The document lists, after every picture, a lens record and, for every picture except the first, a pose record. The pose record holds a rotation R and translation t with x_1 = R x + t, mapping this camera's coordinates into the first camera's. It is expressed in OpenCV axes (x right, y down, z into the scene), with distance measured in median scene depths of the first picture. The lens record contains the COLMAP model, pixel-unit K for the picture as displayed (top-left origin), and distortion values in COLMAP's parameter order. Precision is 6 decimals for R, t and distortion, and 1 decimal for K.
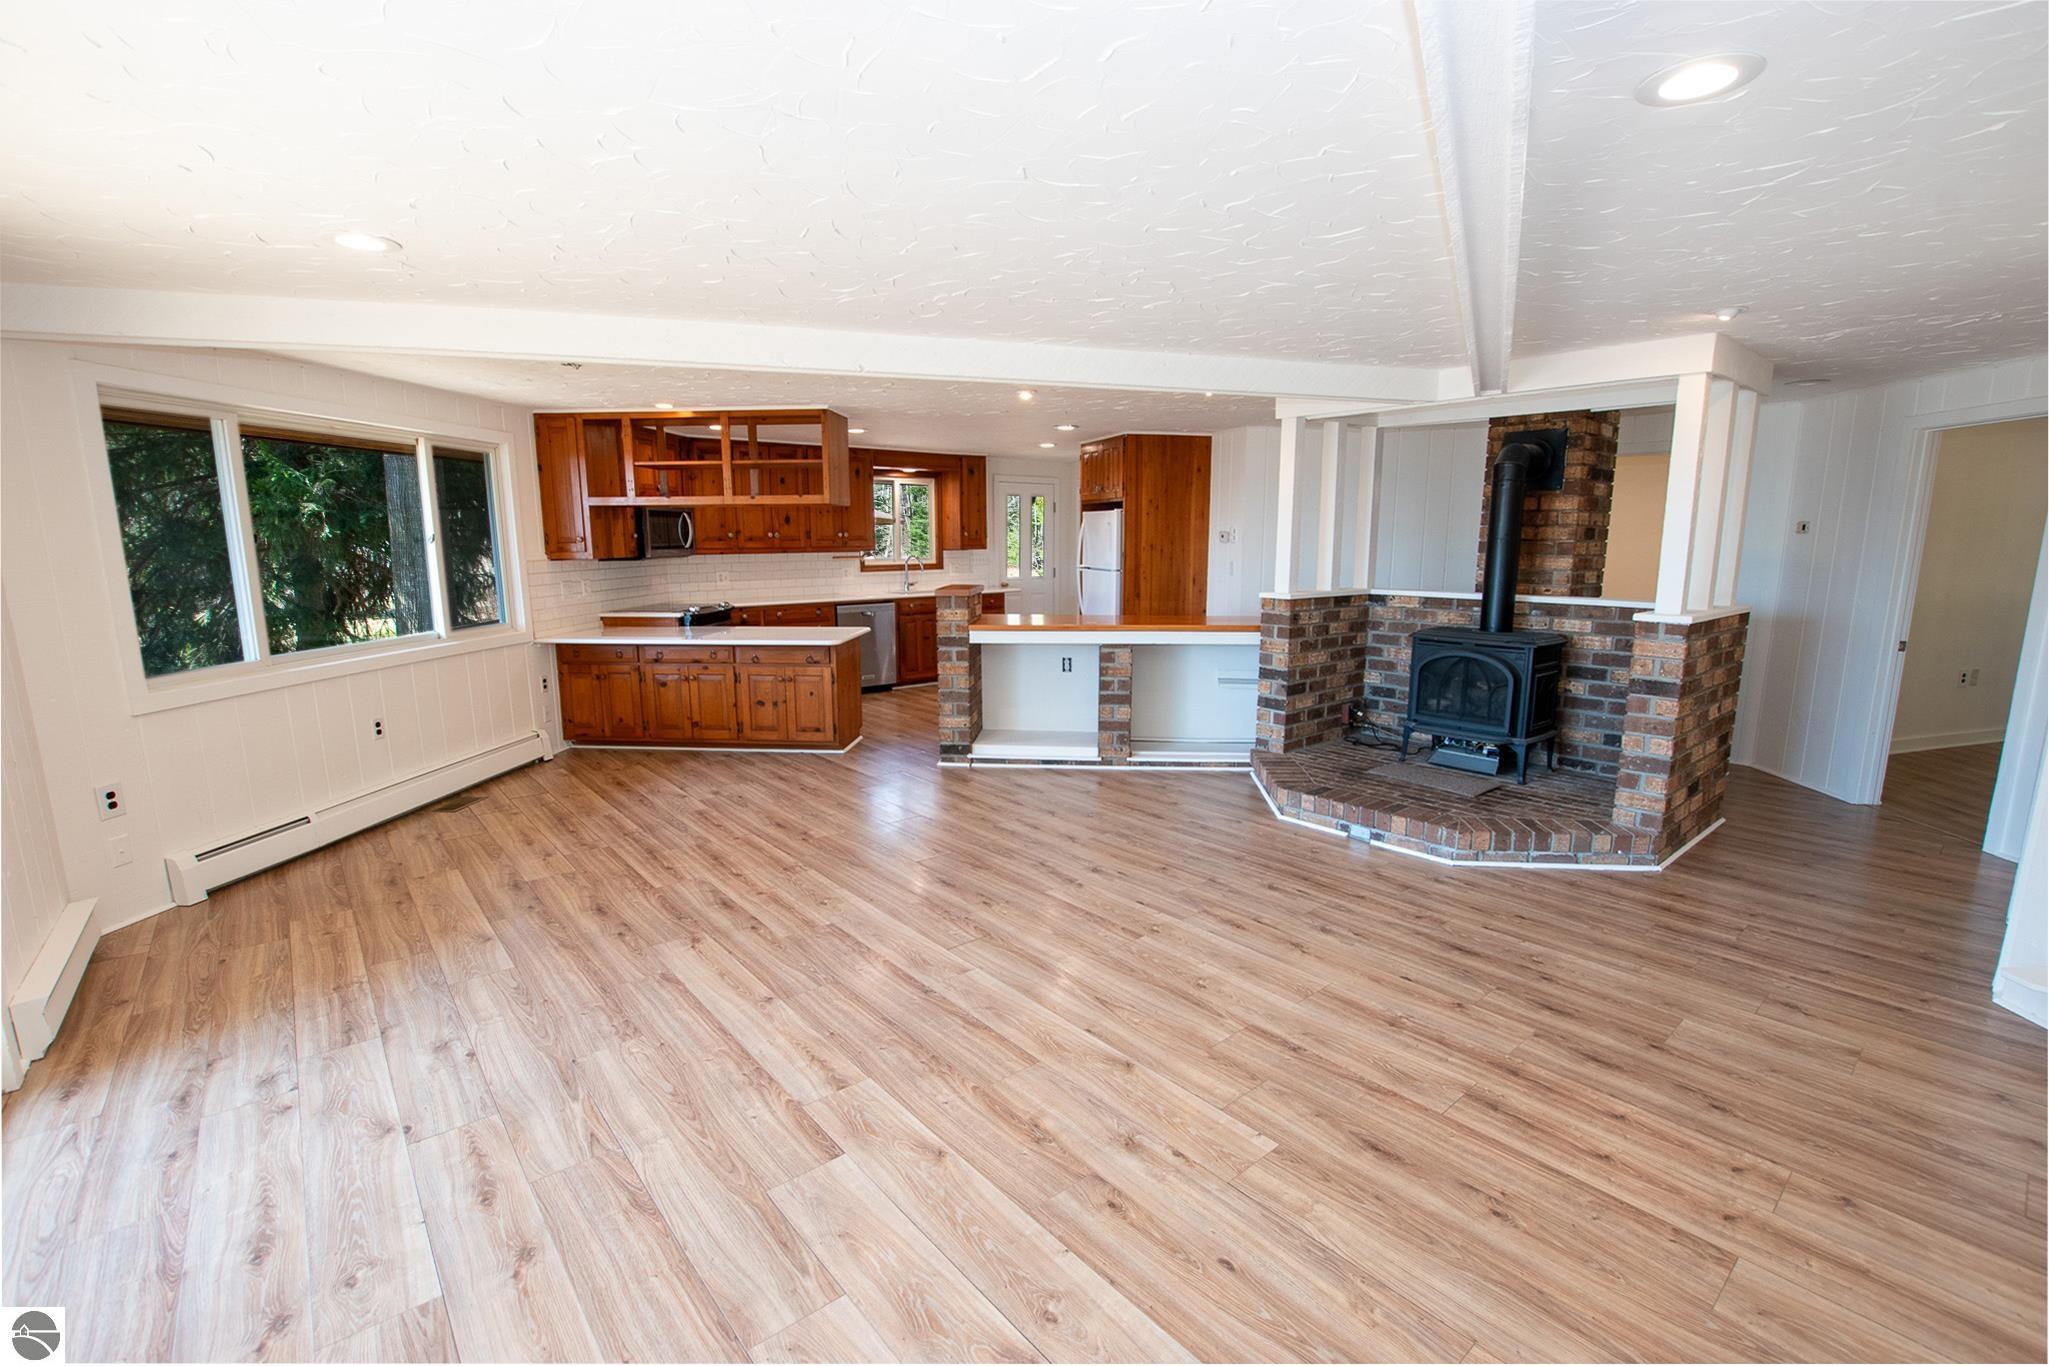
lens RADIAL K [[908.0, 0, 1017.9], [0, 908.0, 686.6], [0, 0, 1]] dist [-0.036319, 0.006004]
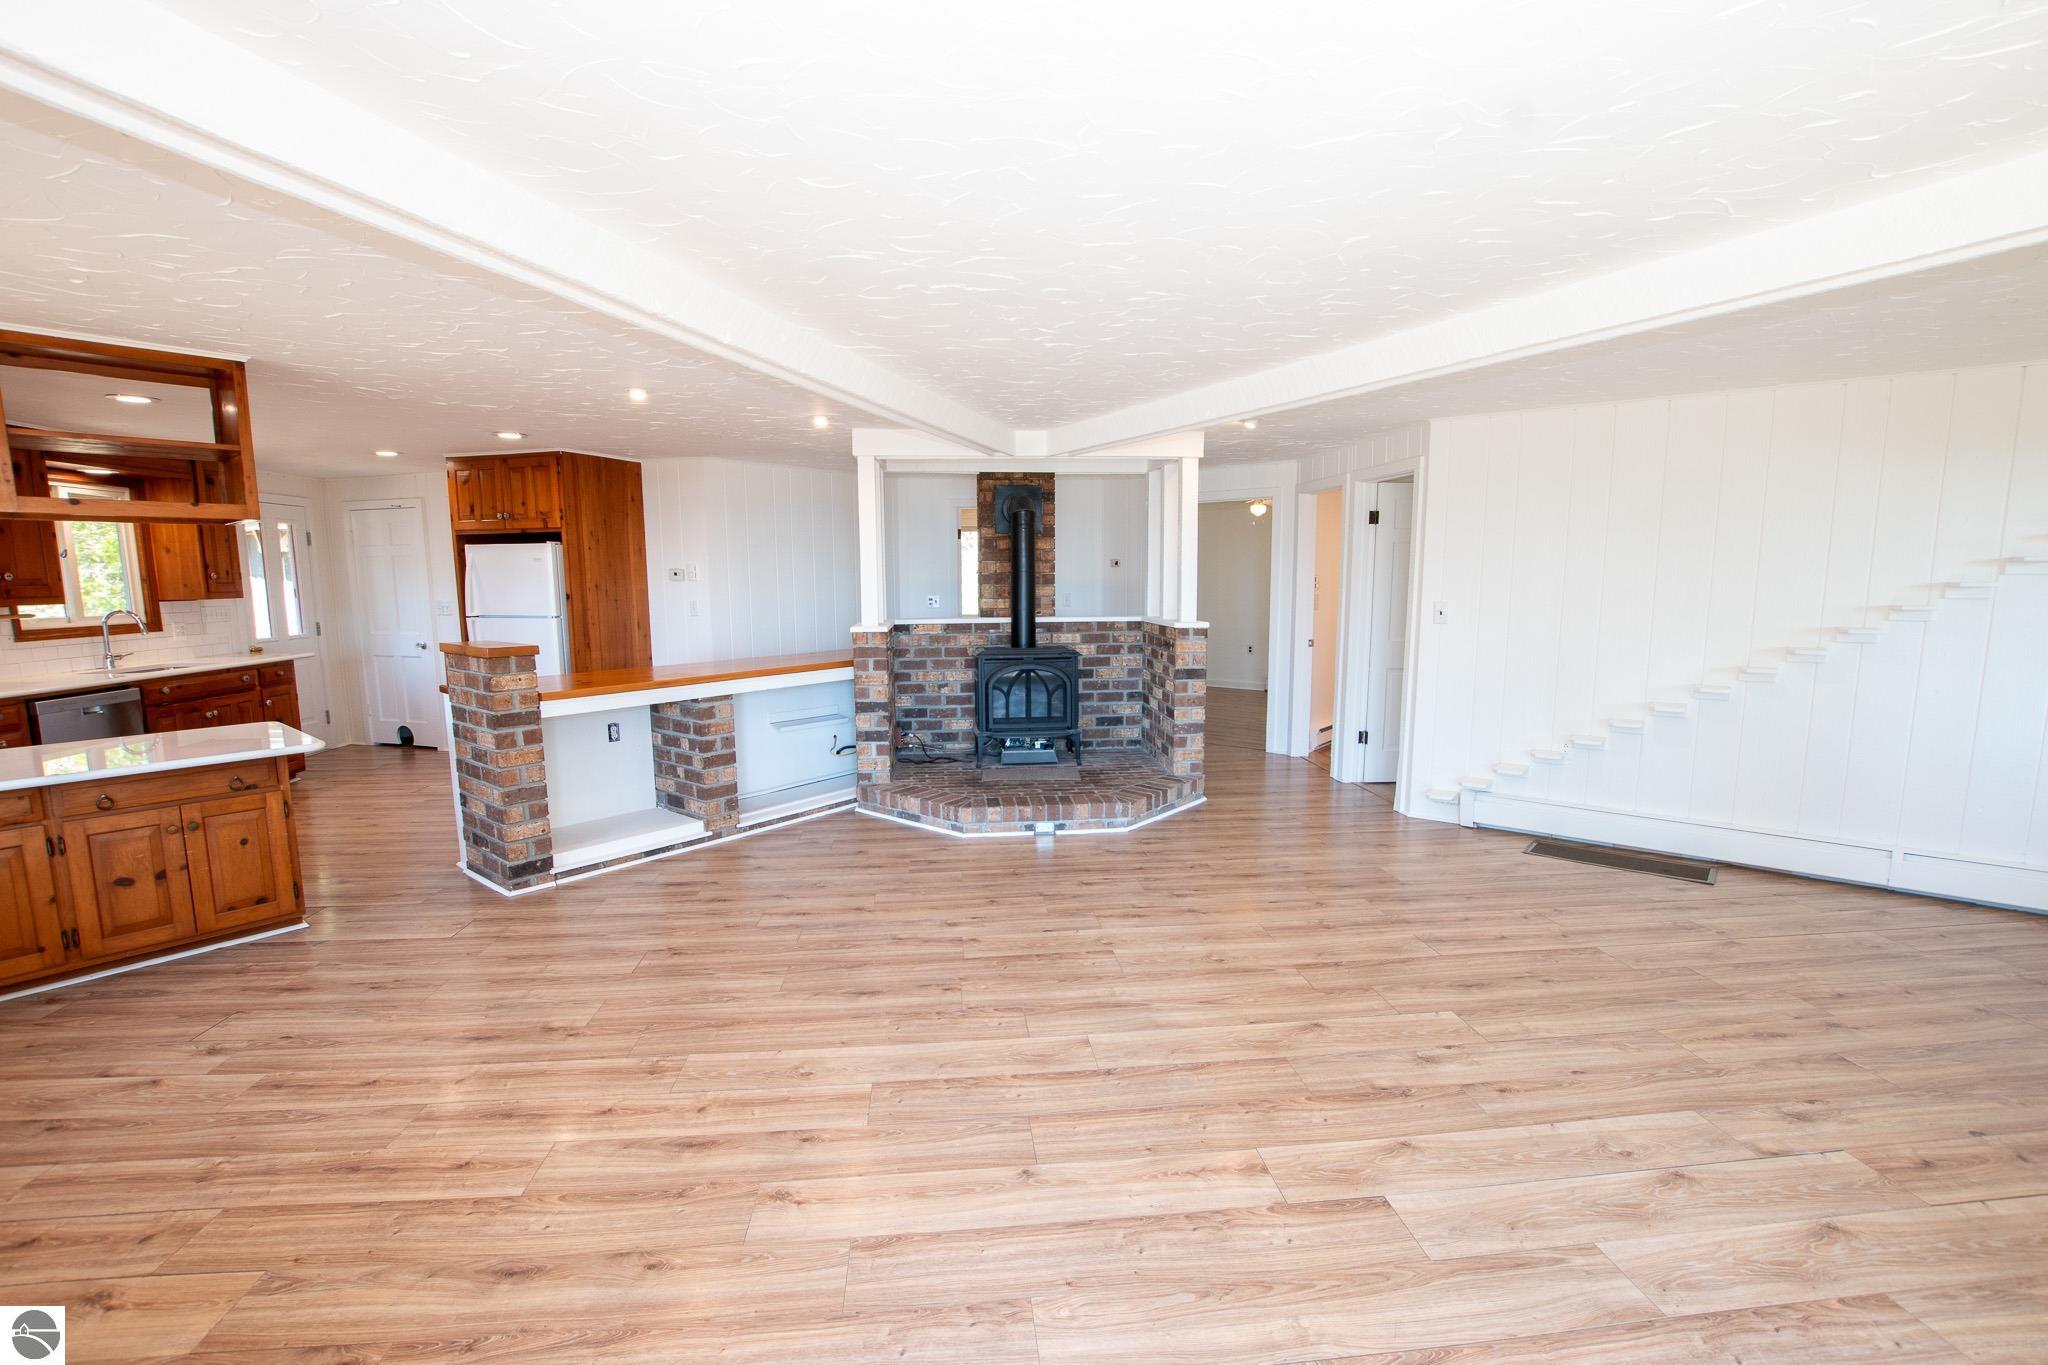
lens RADIAL K [[907.6, 0, 1022.4], [0, 907.6, 688.8], [0, 0, 1]] dist [-0.036319, 0.006004]
pose [[0.560810, -0.105063, 0.821251, -0.520848], [0.140912, 0.989556, 0.030369, -0.047134], [-0.815865, 0.098693, 0.569758, 0.327255]]
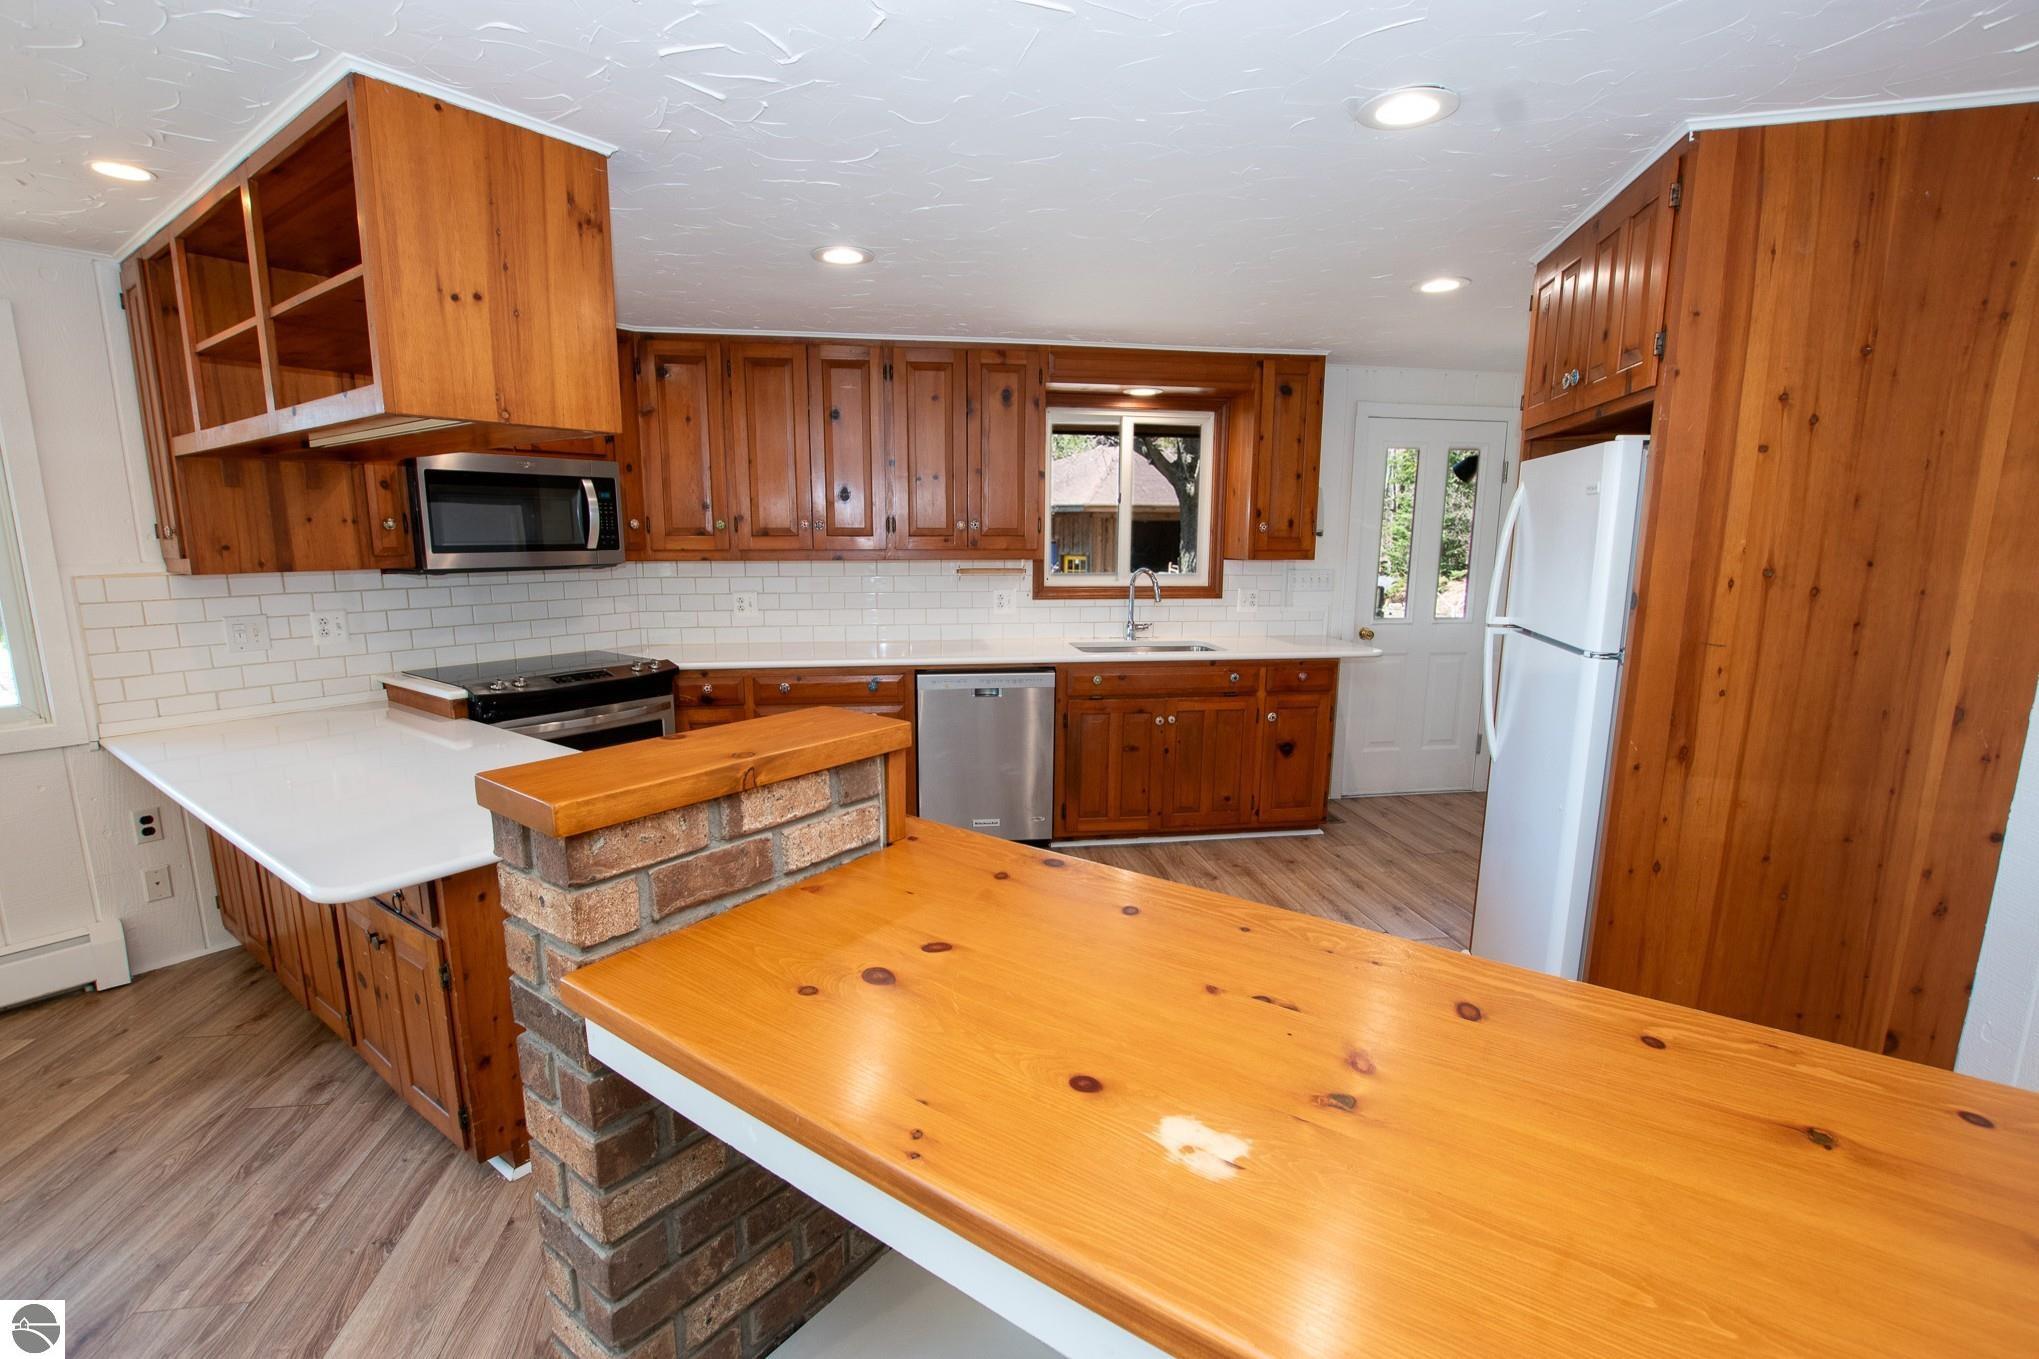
lens RADIAL K [[903.6, 0, 1006.8], [0, 903.6, 698.5], [0, 0, 1]] dist [-0.036319, 0.006004]
pose [[0.856491, 0.099260, -0.506528, 0.145242], [-0.090305, 0.995016, 0.042287, -0.174166], [0.508201, 0.009524, 0.861186, 1.061040]]
